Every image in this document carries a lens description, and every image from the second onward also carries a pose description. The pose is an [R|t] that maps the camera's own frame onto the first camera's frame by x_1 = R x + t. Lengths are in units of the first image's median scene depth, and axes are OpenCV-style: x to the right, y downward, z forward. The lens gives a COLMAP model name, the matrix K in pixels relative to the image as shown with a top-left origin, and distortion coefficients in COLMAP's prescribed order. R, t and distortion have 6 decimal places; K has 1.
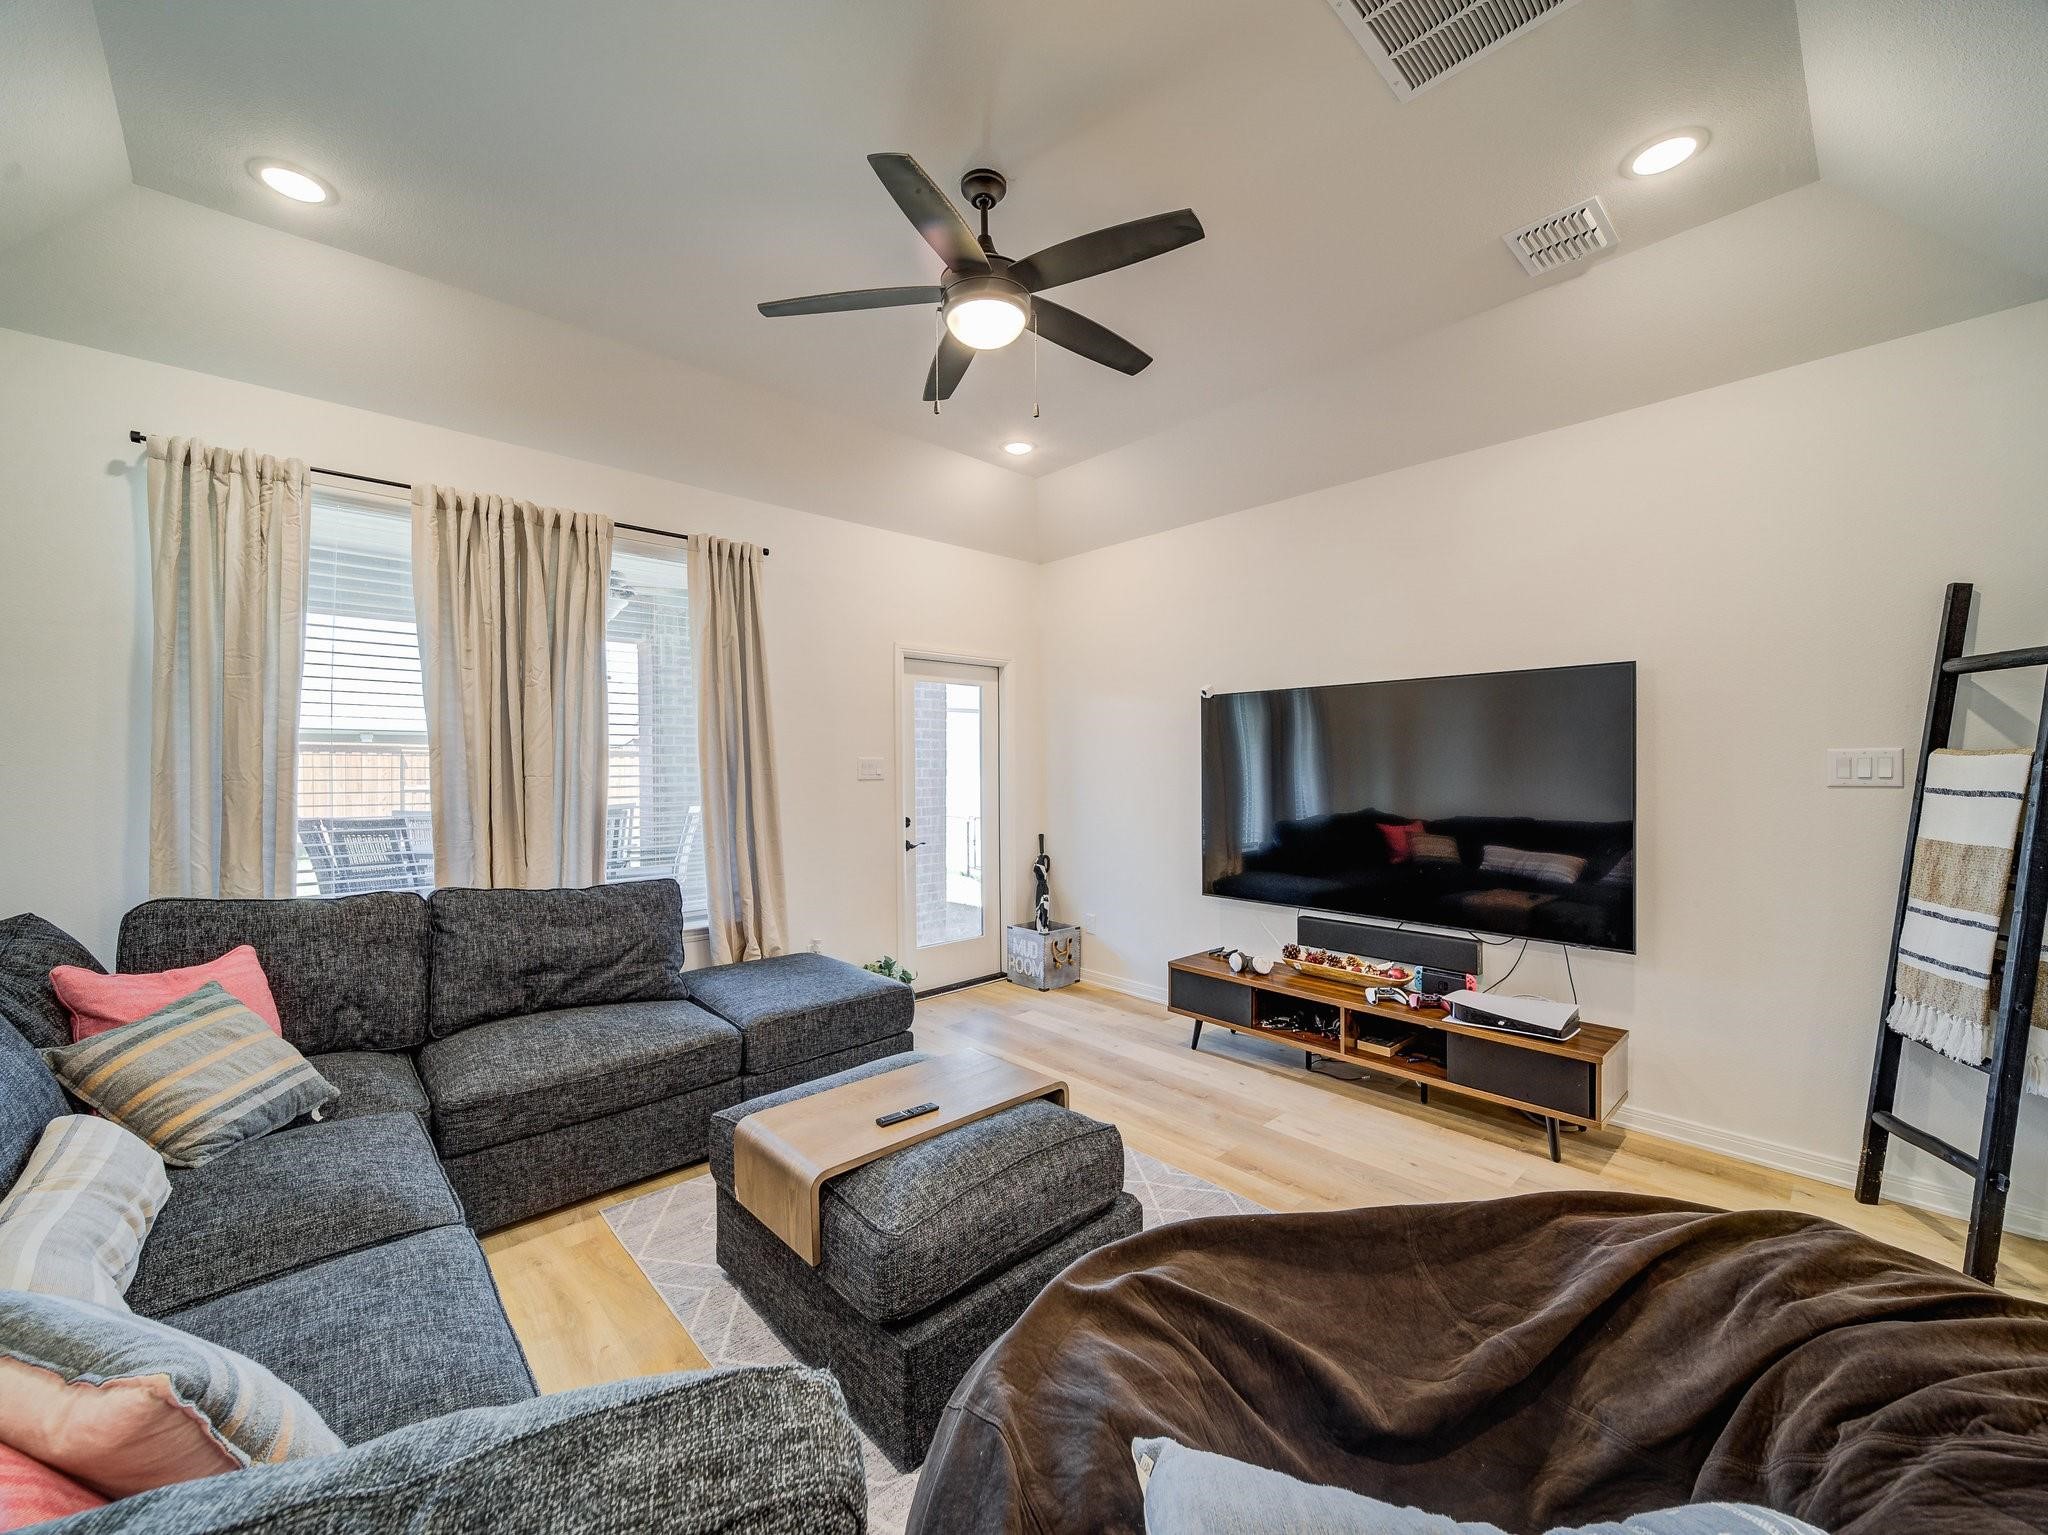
lens RADIAL K [[804.4, 0, 1032.0], [0, 804.4, 773.1], [0, 0, 1]] dist [0.000122, -0.000039]
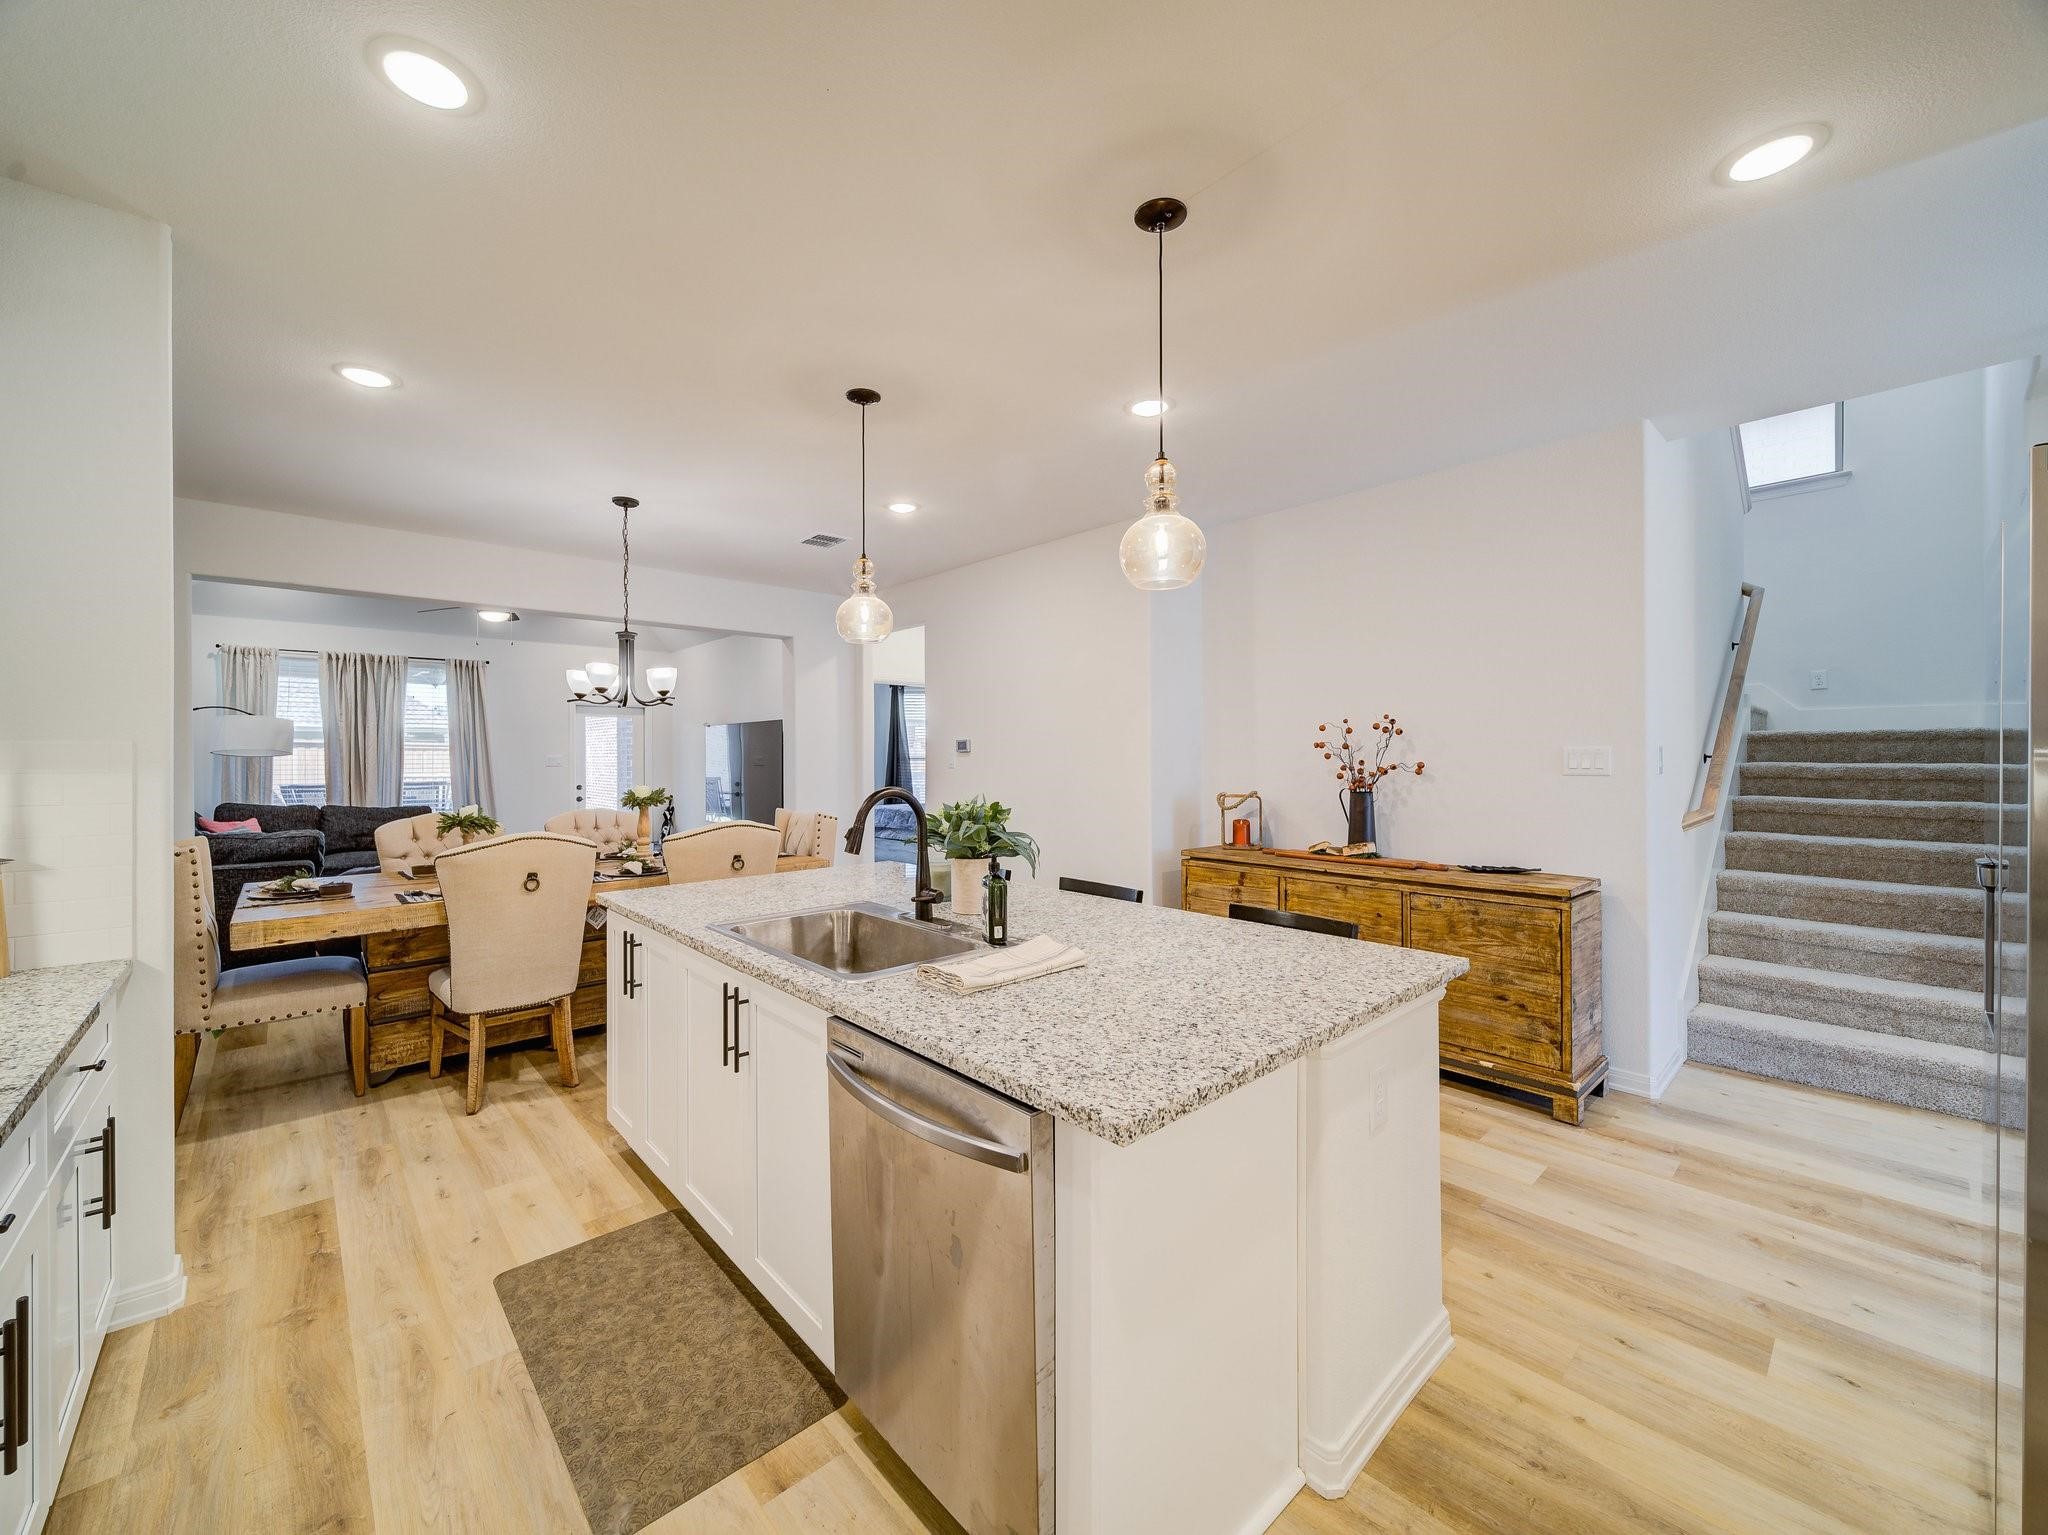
lens RADIAL K [[804.4, 0, 1015.8], [0, 804.4, 764.3], [0, 0, 1]] dist [0.000122, -0.000039]
pose [[0.999929, 0.000457, -0.011929, 1.431989], [-0.000496, 0.999994, -0.003290, 0.014450], [0.011927, 0.003296, 0.999923, -1.484673]]
